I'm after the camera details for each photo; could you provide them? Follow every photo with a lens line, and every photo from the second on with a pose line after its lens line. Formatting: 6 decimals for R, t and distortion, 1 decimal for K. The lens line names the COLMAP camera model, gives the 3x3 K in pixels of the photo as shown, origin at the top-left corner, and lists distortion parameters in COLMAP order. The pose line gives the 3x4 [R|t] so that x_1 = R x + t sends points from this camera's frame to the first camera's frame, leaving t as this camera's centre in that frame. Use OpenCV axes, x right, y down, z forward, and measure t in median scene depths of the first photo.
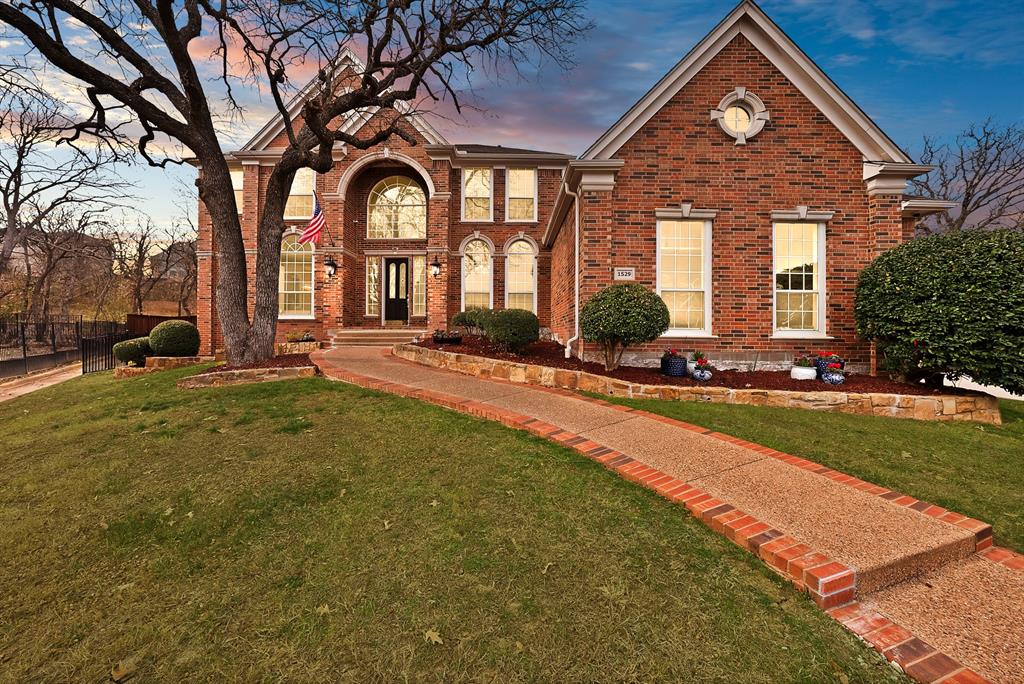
lens RADIAL K [[359.7, 0, 511.7], [0, 359.7, 336.7], [0, 0, 1]] dist [-0.008595, 0.001159]
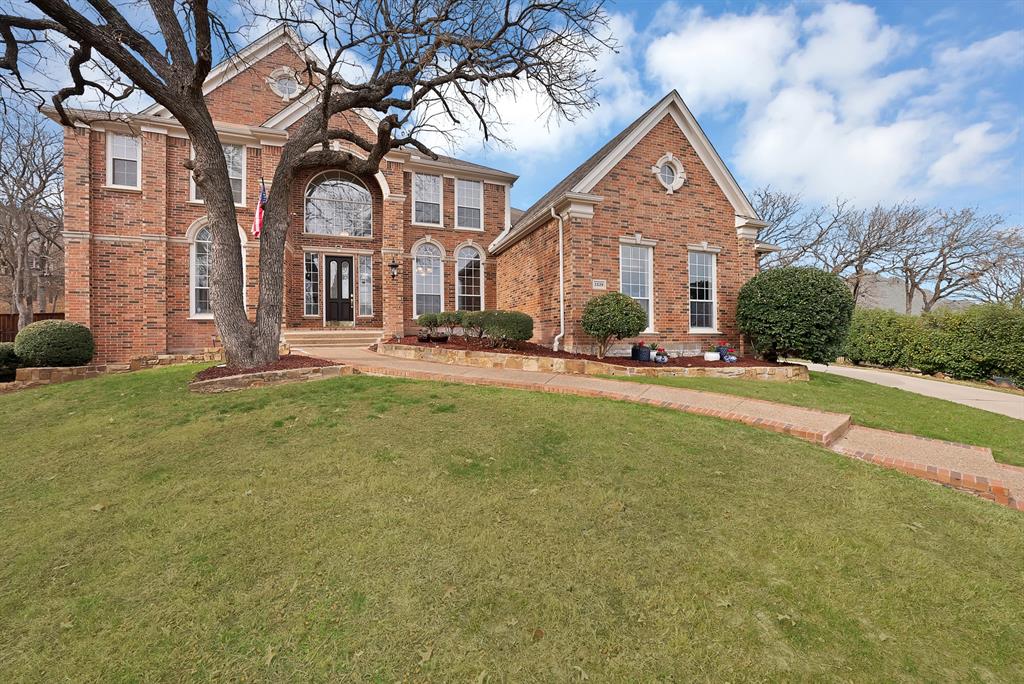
lens RADIAL K [[362.5, 0, 509.7], [0, 362.5, 341.0], [0, 0, 1]] dist [-0.002058, -0.000018]
pose [[0.941378, -0.016257, 0.336963, -0.427899], [0.014944, 0.999867, 0.006491, 0.013922], [-0.337024, -0.001075, 0.941496, -0.113344]]
